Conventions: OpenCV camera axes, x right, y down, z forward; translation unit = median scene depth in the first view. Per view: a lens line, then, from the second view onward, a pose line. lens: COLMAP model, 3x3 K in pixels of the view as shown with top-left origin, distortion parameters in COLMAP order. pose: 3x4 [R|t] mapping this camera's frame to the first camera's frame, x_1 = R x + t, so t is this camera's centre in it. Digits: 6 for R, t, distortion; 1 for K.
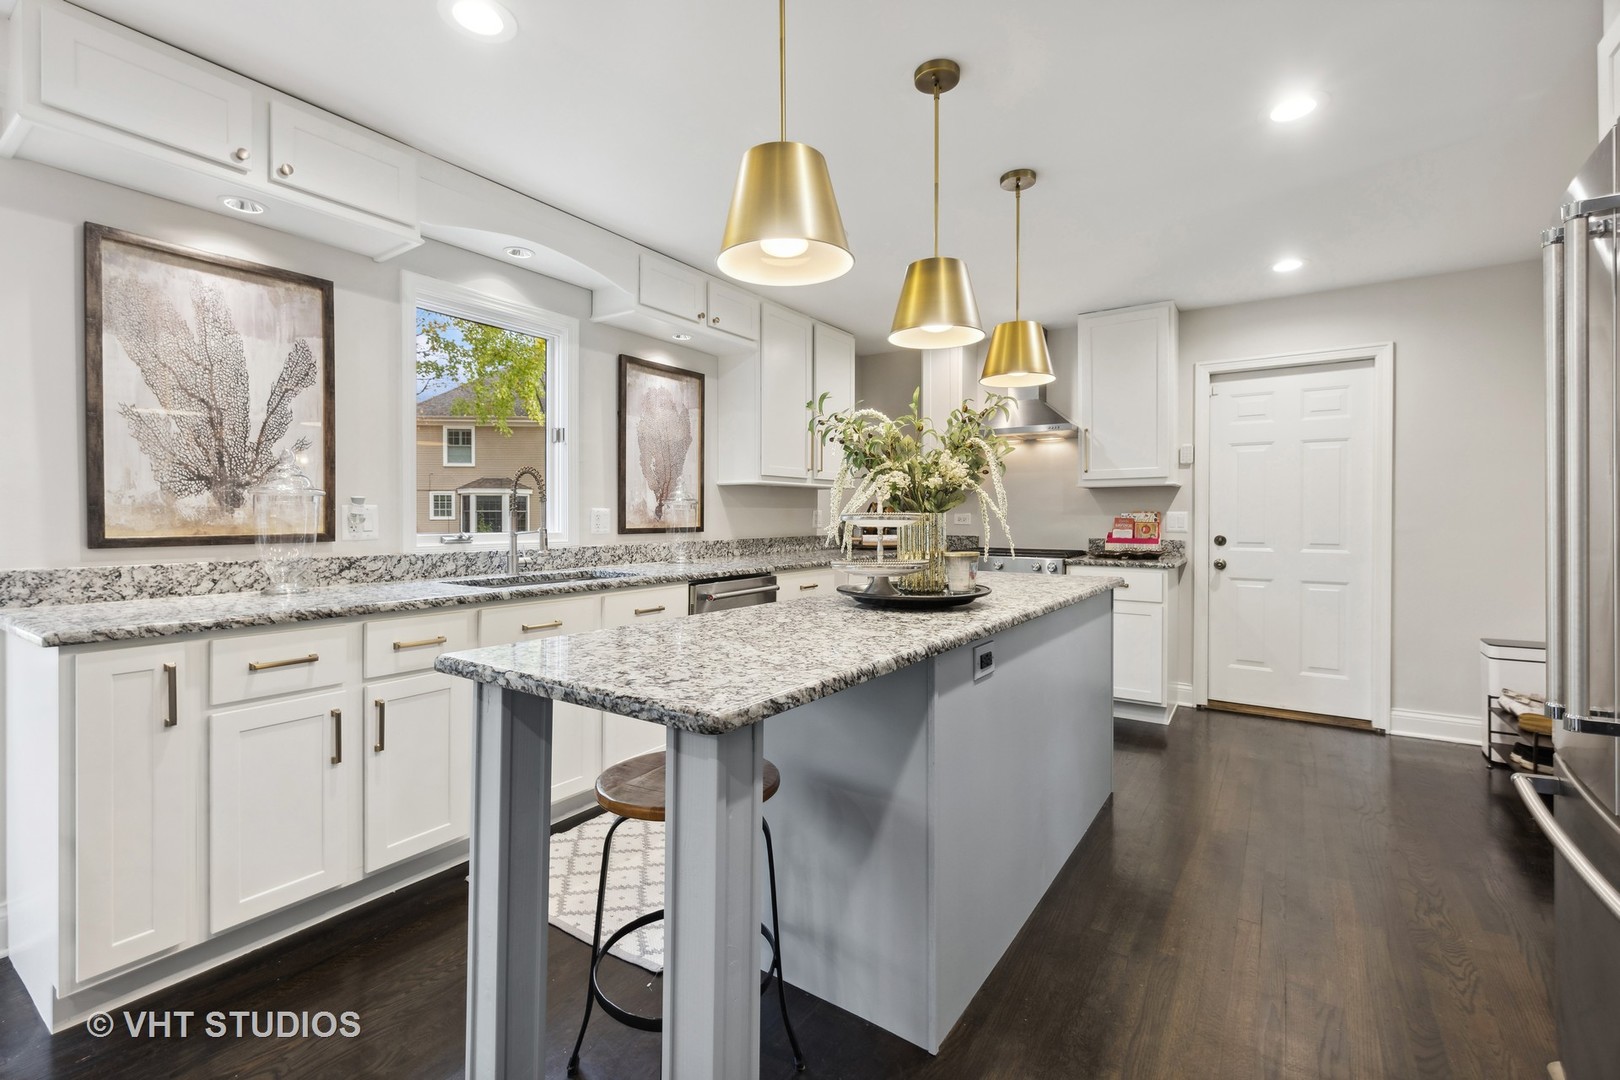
lens RADIAL K [[707.3, 0, 826.0], [0, 707.3, 523.4], [0, 0, 1]] dist [0.001963, 0.001234]
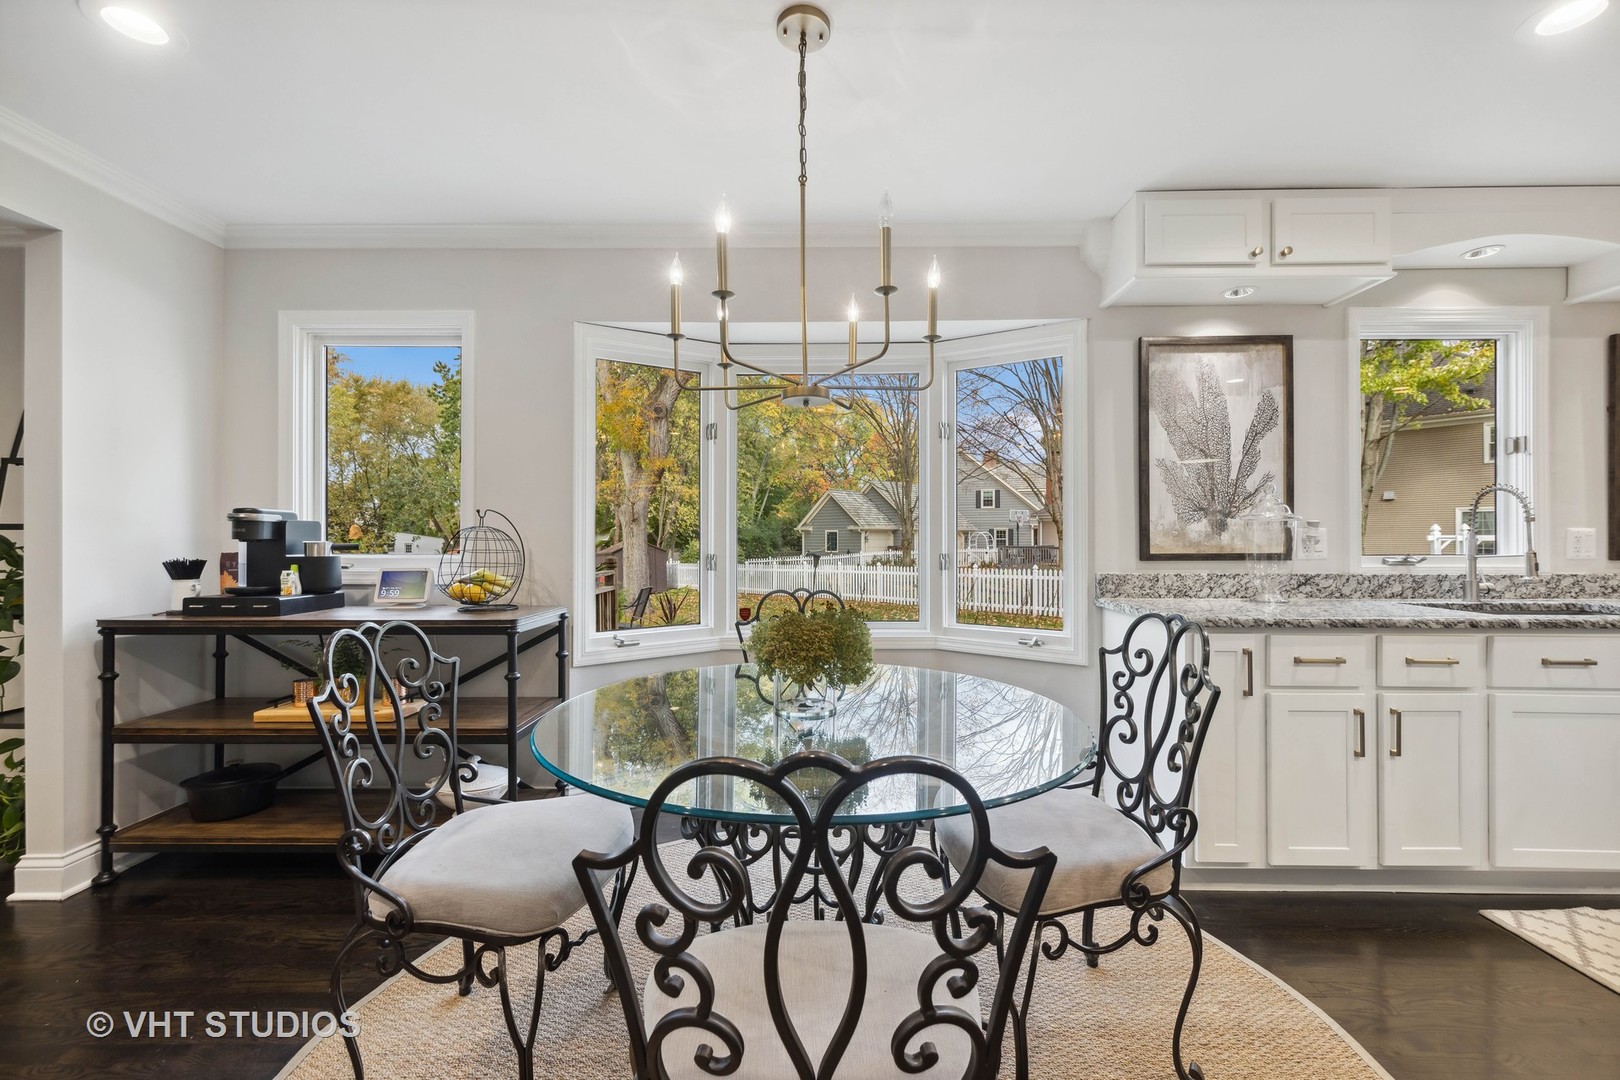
lens RADIAL K [[663.8, 0, 814.3], [0, 663.8, 534.1], [0, 0, 1]] dist [-0.004938, -0.000387]
pose [[0.521556, -0.006851, -0.853190, -0.161709], [-0.007884, 0.999886, -0.012848, 0.002849], [0.853181, 0.013428, 0.521443, -0.194792]]
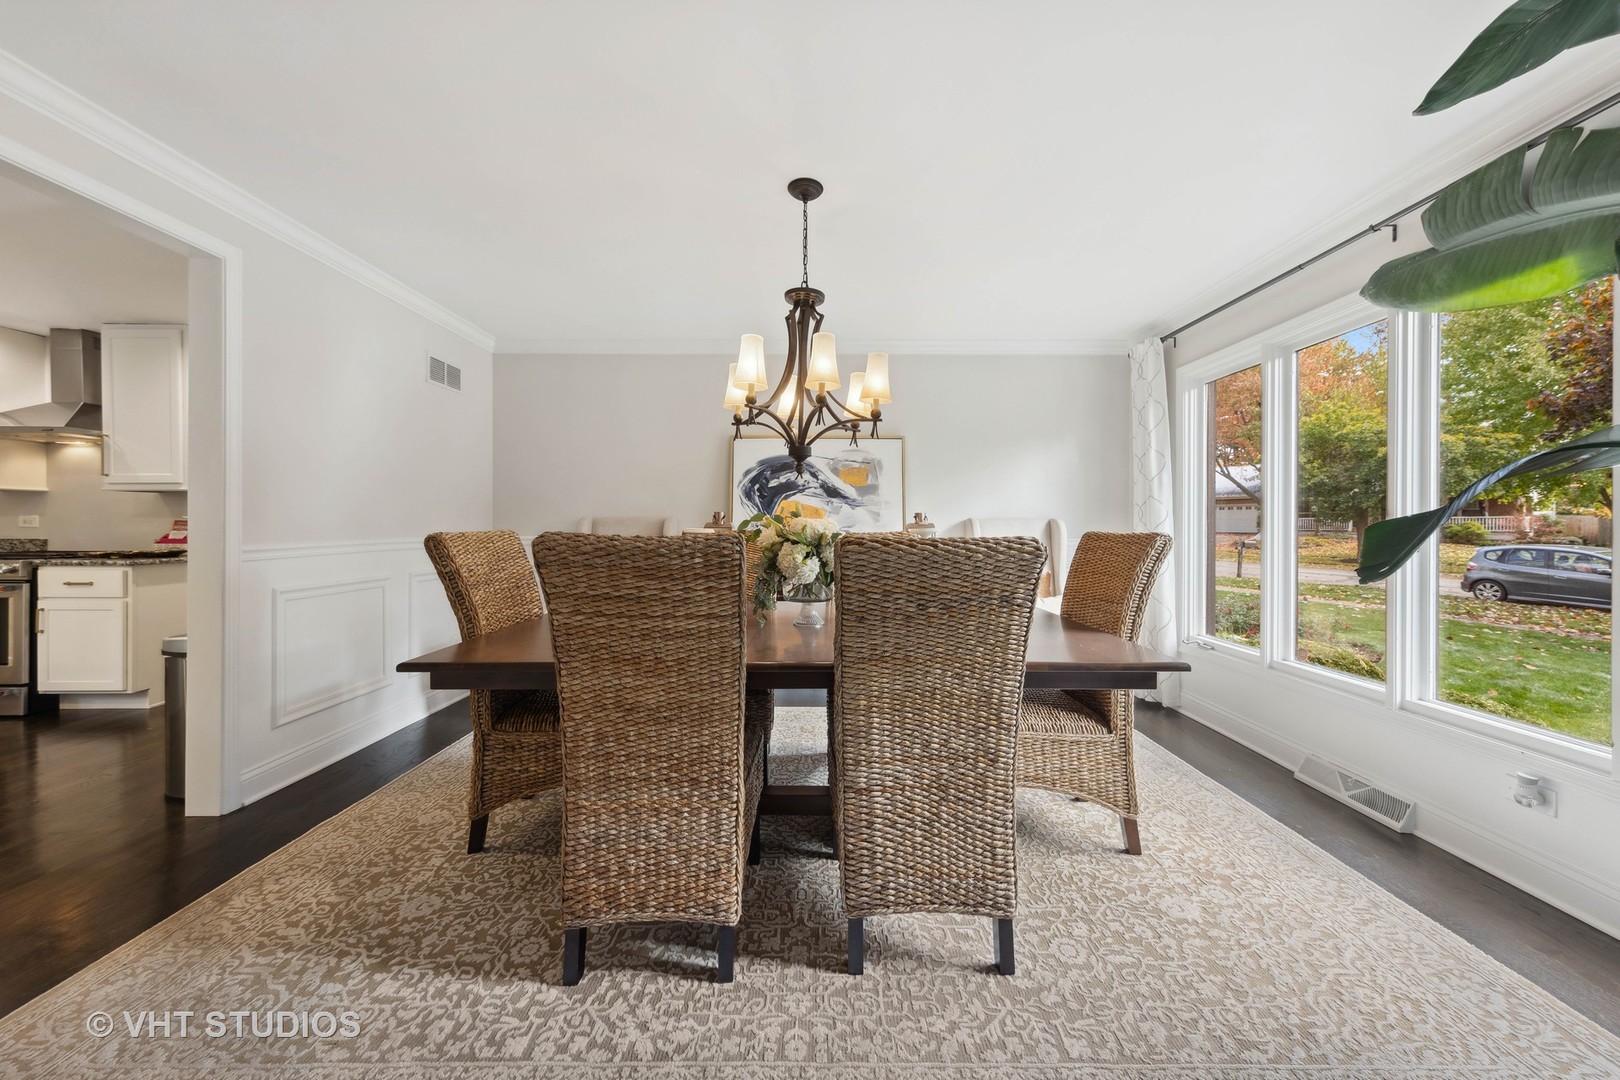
lens RADIAL K [[566.6, 0, 831.4], [0, 566.6, 524.2], [0, 0, 1]] dist [0.004599, -0.000294]
pose [[0.822589, 0.001573, 0.568635, 1.176748], [0.004245, 0.999951, -0.008907, 0.015799], [-0.568621, 0.009741, 0.822542, -0.466703]]
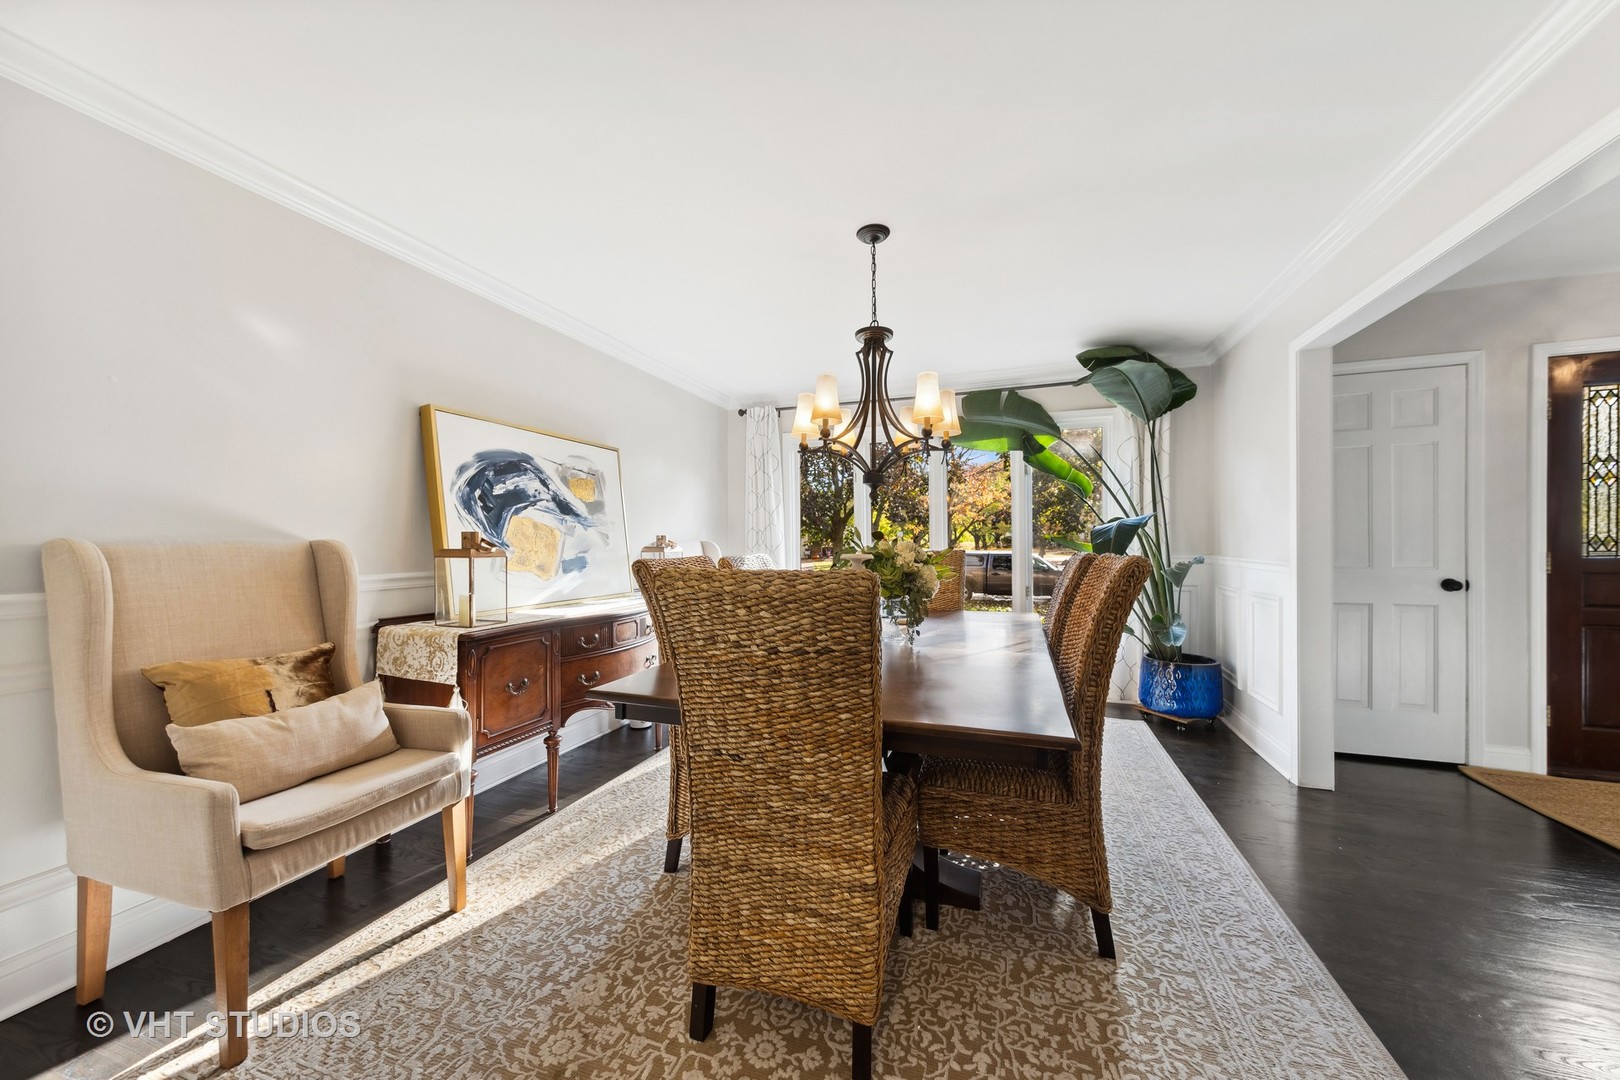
lens RADIAL K [[566.6, 0, 798.7], [0, 566.6, 551.8], [0, 0, 1]] dist [0.004599, -0.000294]
pose [[-0.242206, -0.014433, 0.970117, 0.839321], [0.017642, 0.999659, 0.019277, -0.001788], [-0.970064, 0.021784, -0.241869, 0.419026]]
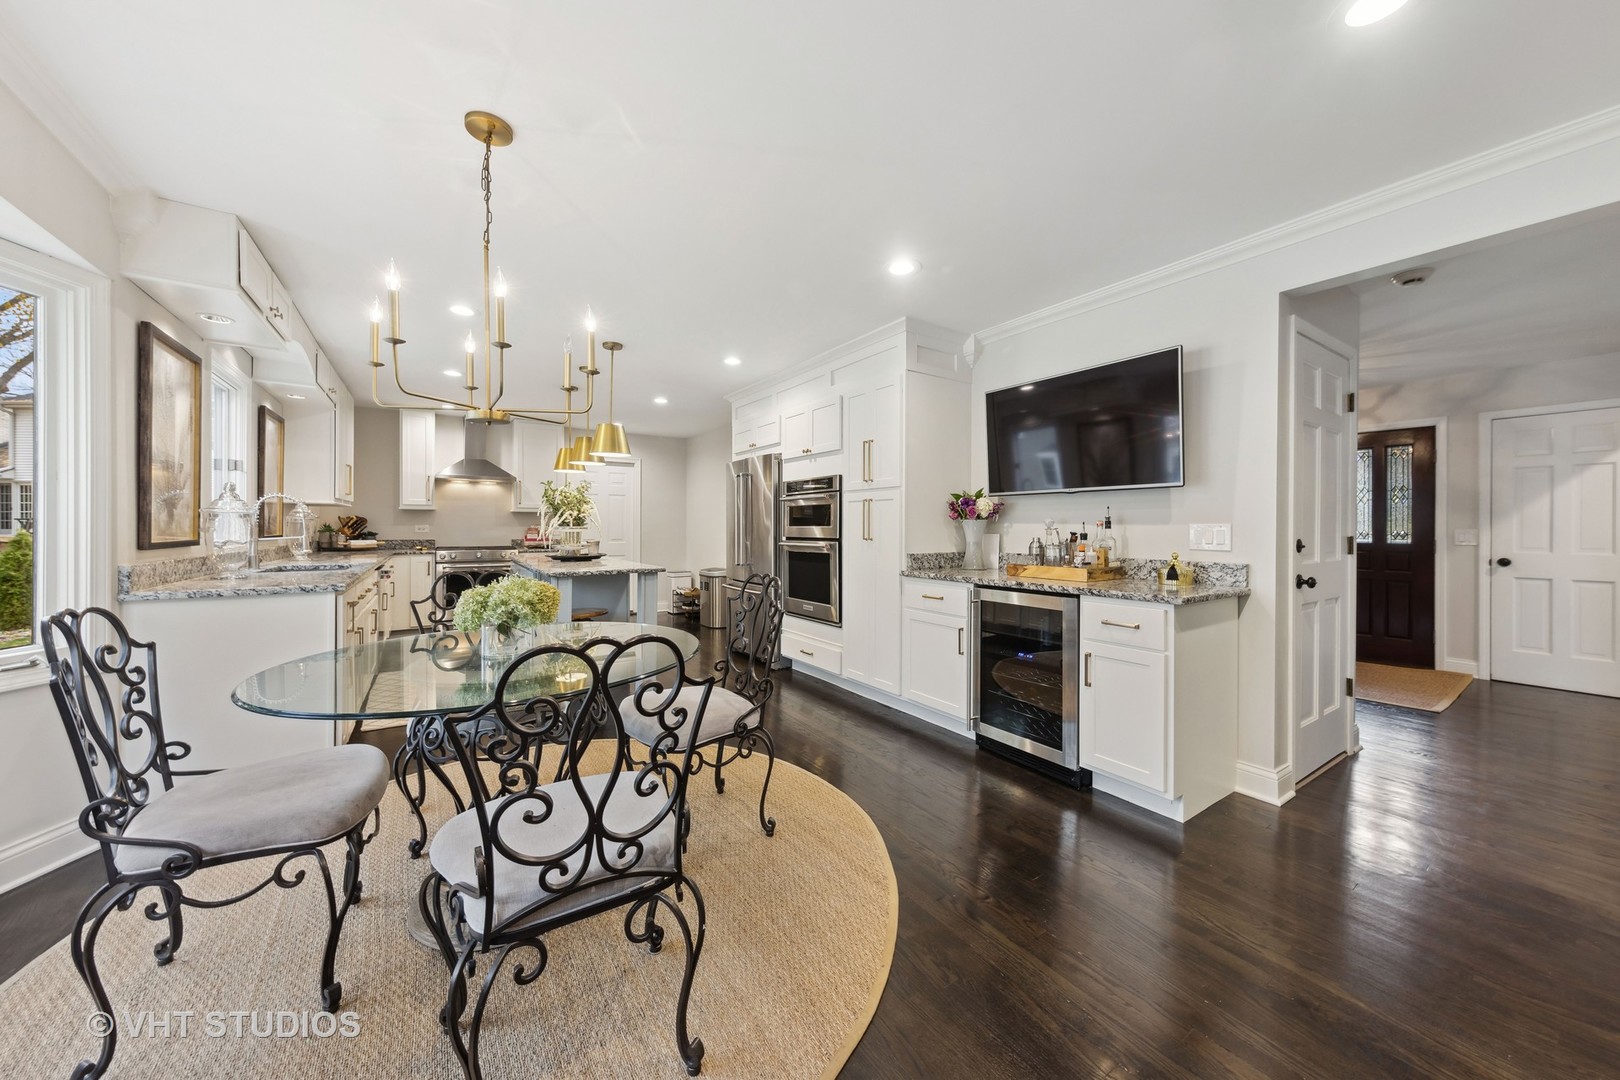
lens RADIAL K [[566.6, 0, 813.3], [0, 566.6, 530.1], [0, 0, 1]] dist [0.004599, -0.000294]
pose [[0.394081, -0.003153, 0.919070, -1.093004], [0.005605, 0.999984, 0.001027, 0.001008], [-0.919059, 0.004746, 0.394092, -0.477993]]
